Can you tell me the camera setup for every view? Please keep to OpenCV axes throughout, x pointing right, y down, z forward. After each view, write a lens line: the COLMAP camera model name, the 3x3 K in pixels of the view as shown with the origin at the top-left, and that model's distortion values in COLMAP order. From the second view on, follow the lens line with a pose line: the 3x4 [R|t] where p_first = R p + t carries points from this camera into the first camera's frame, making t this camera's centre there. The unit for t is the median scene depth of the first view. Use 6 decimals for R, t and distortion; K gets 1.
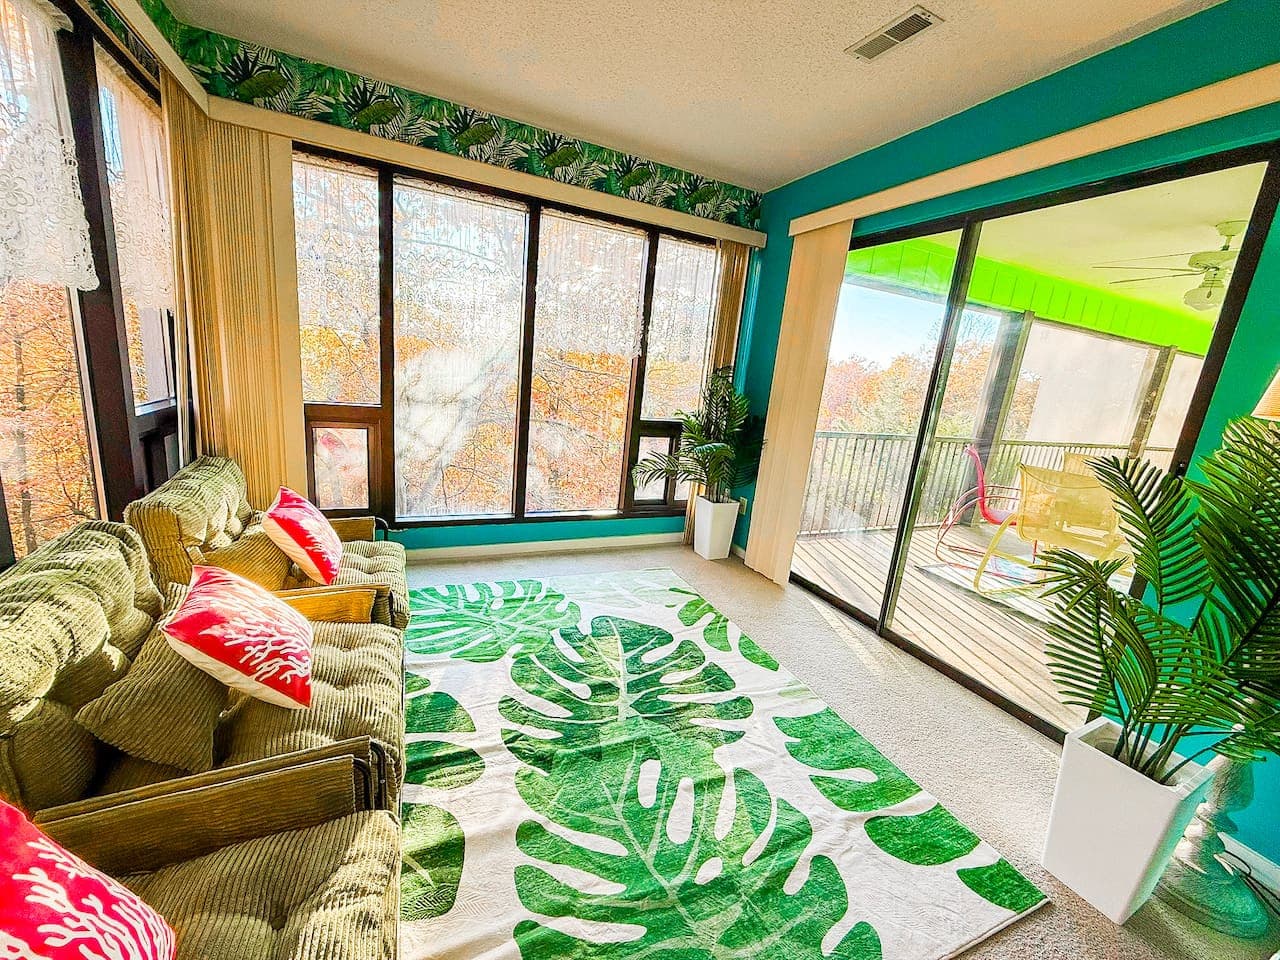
lens RADIAL K [[505.0, 0, 635.9], [0, 505.0, 480.5], [0, 0, 1]] dist [-0.000659, -0.000129]
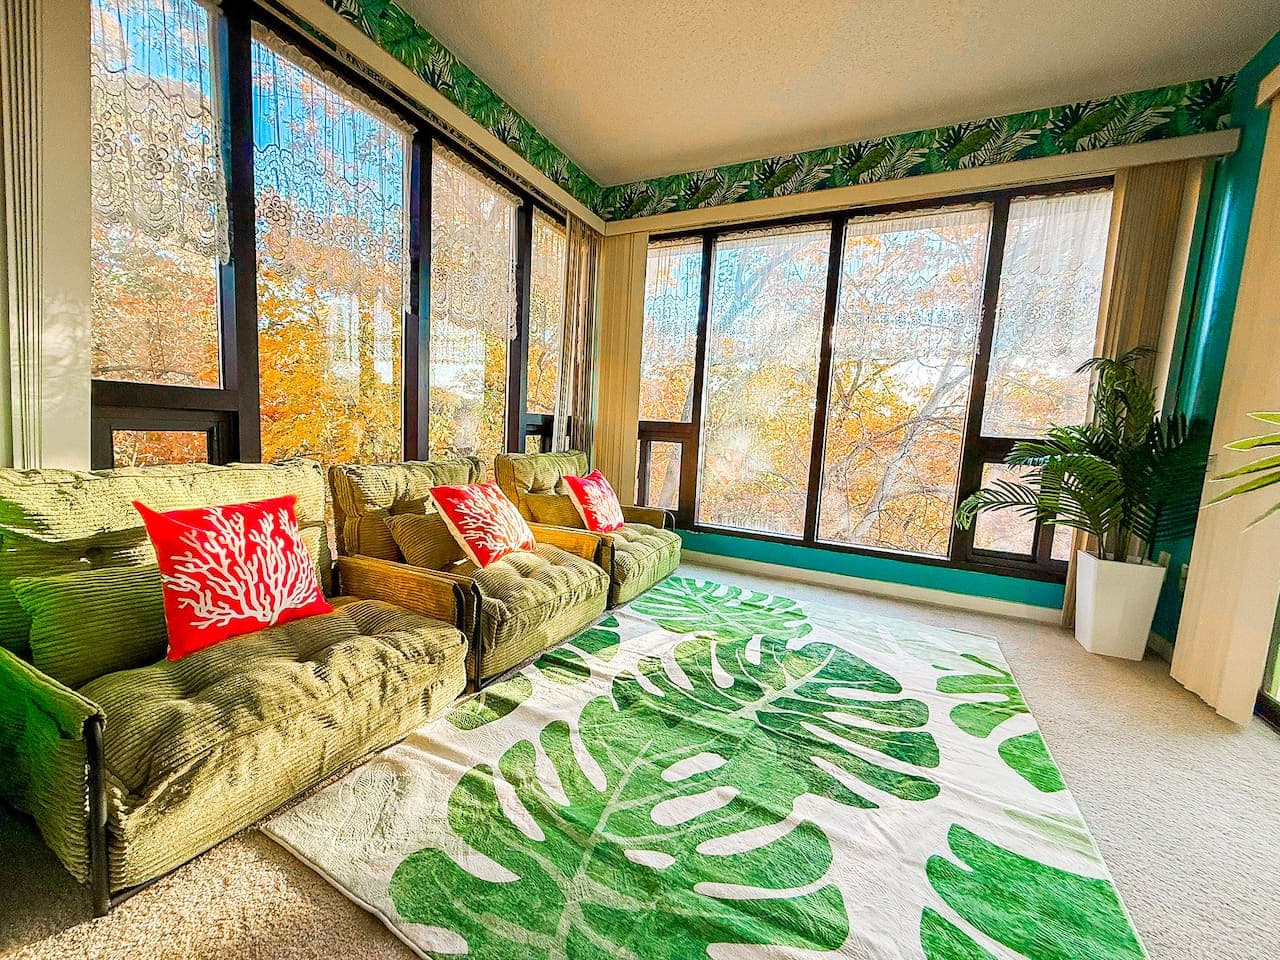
lens RADIAL K [[505.0, 0, 630.5], [0, 505.0, 478.5], [0, 0, 1]] dist [-0.000659, -0.000129]
pose [[0.630464, 0.020102, -0.775958, 0.479205], [-0.161842, 0.981098, -0.106080, 0.189799], [0.759159, 0.192462, 0.621801, 0.251487]]
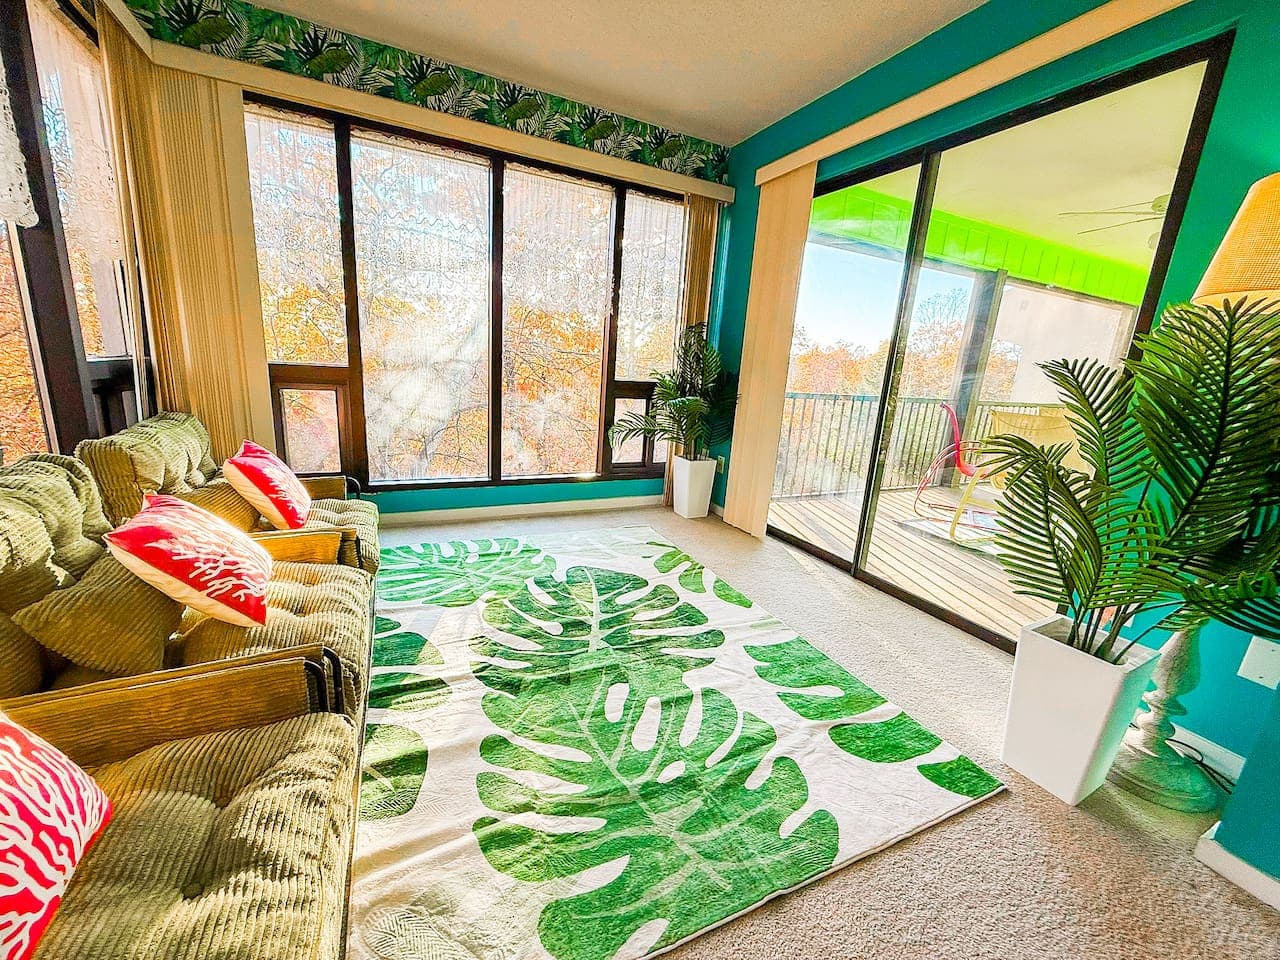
lens RADIAL K [[505.0, 0, 635.6], [0, 505.0, 479.7], [0, 0, 1]] dist [-0.000659, -0.000129]
pose [[0.999356, -0.032765, 0.014639, 0.051300], [0.032578, 0.999387, 0.012826, 0.115921], [-0.015050, -0.012341, 0.999811, -0.000423]]
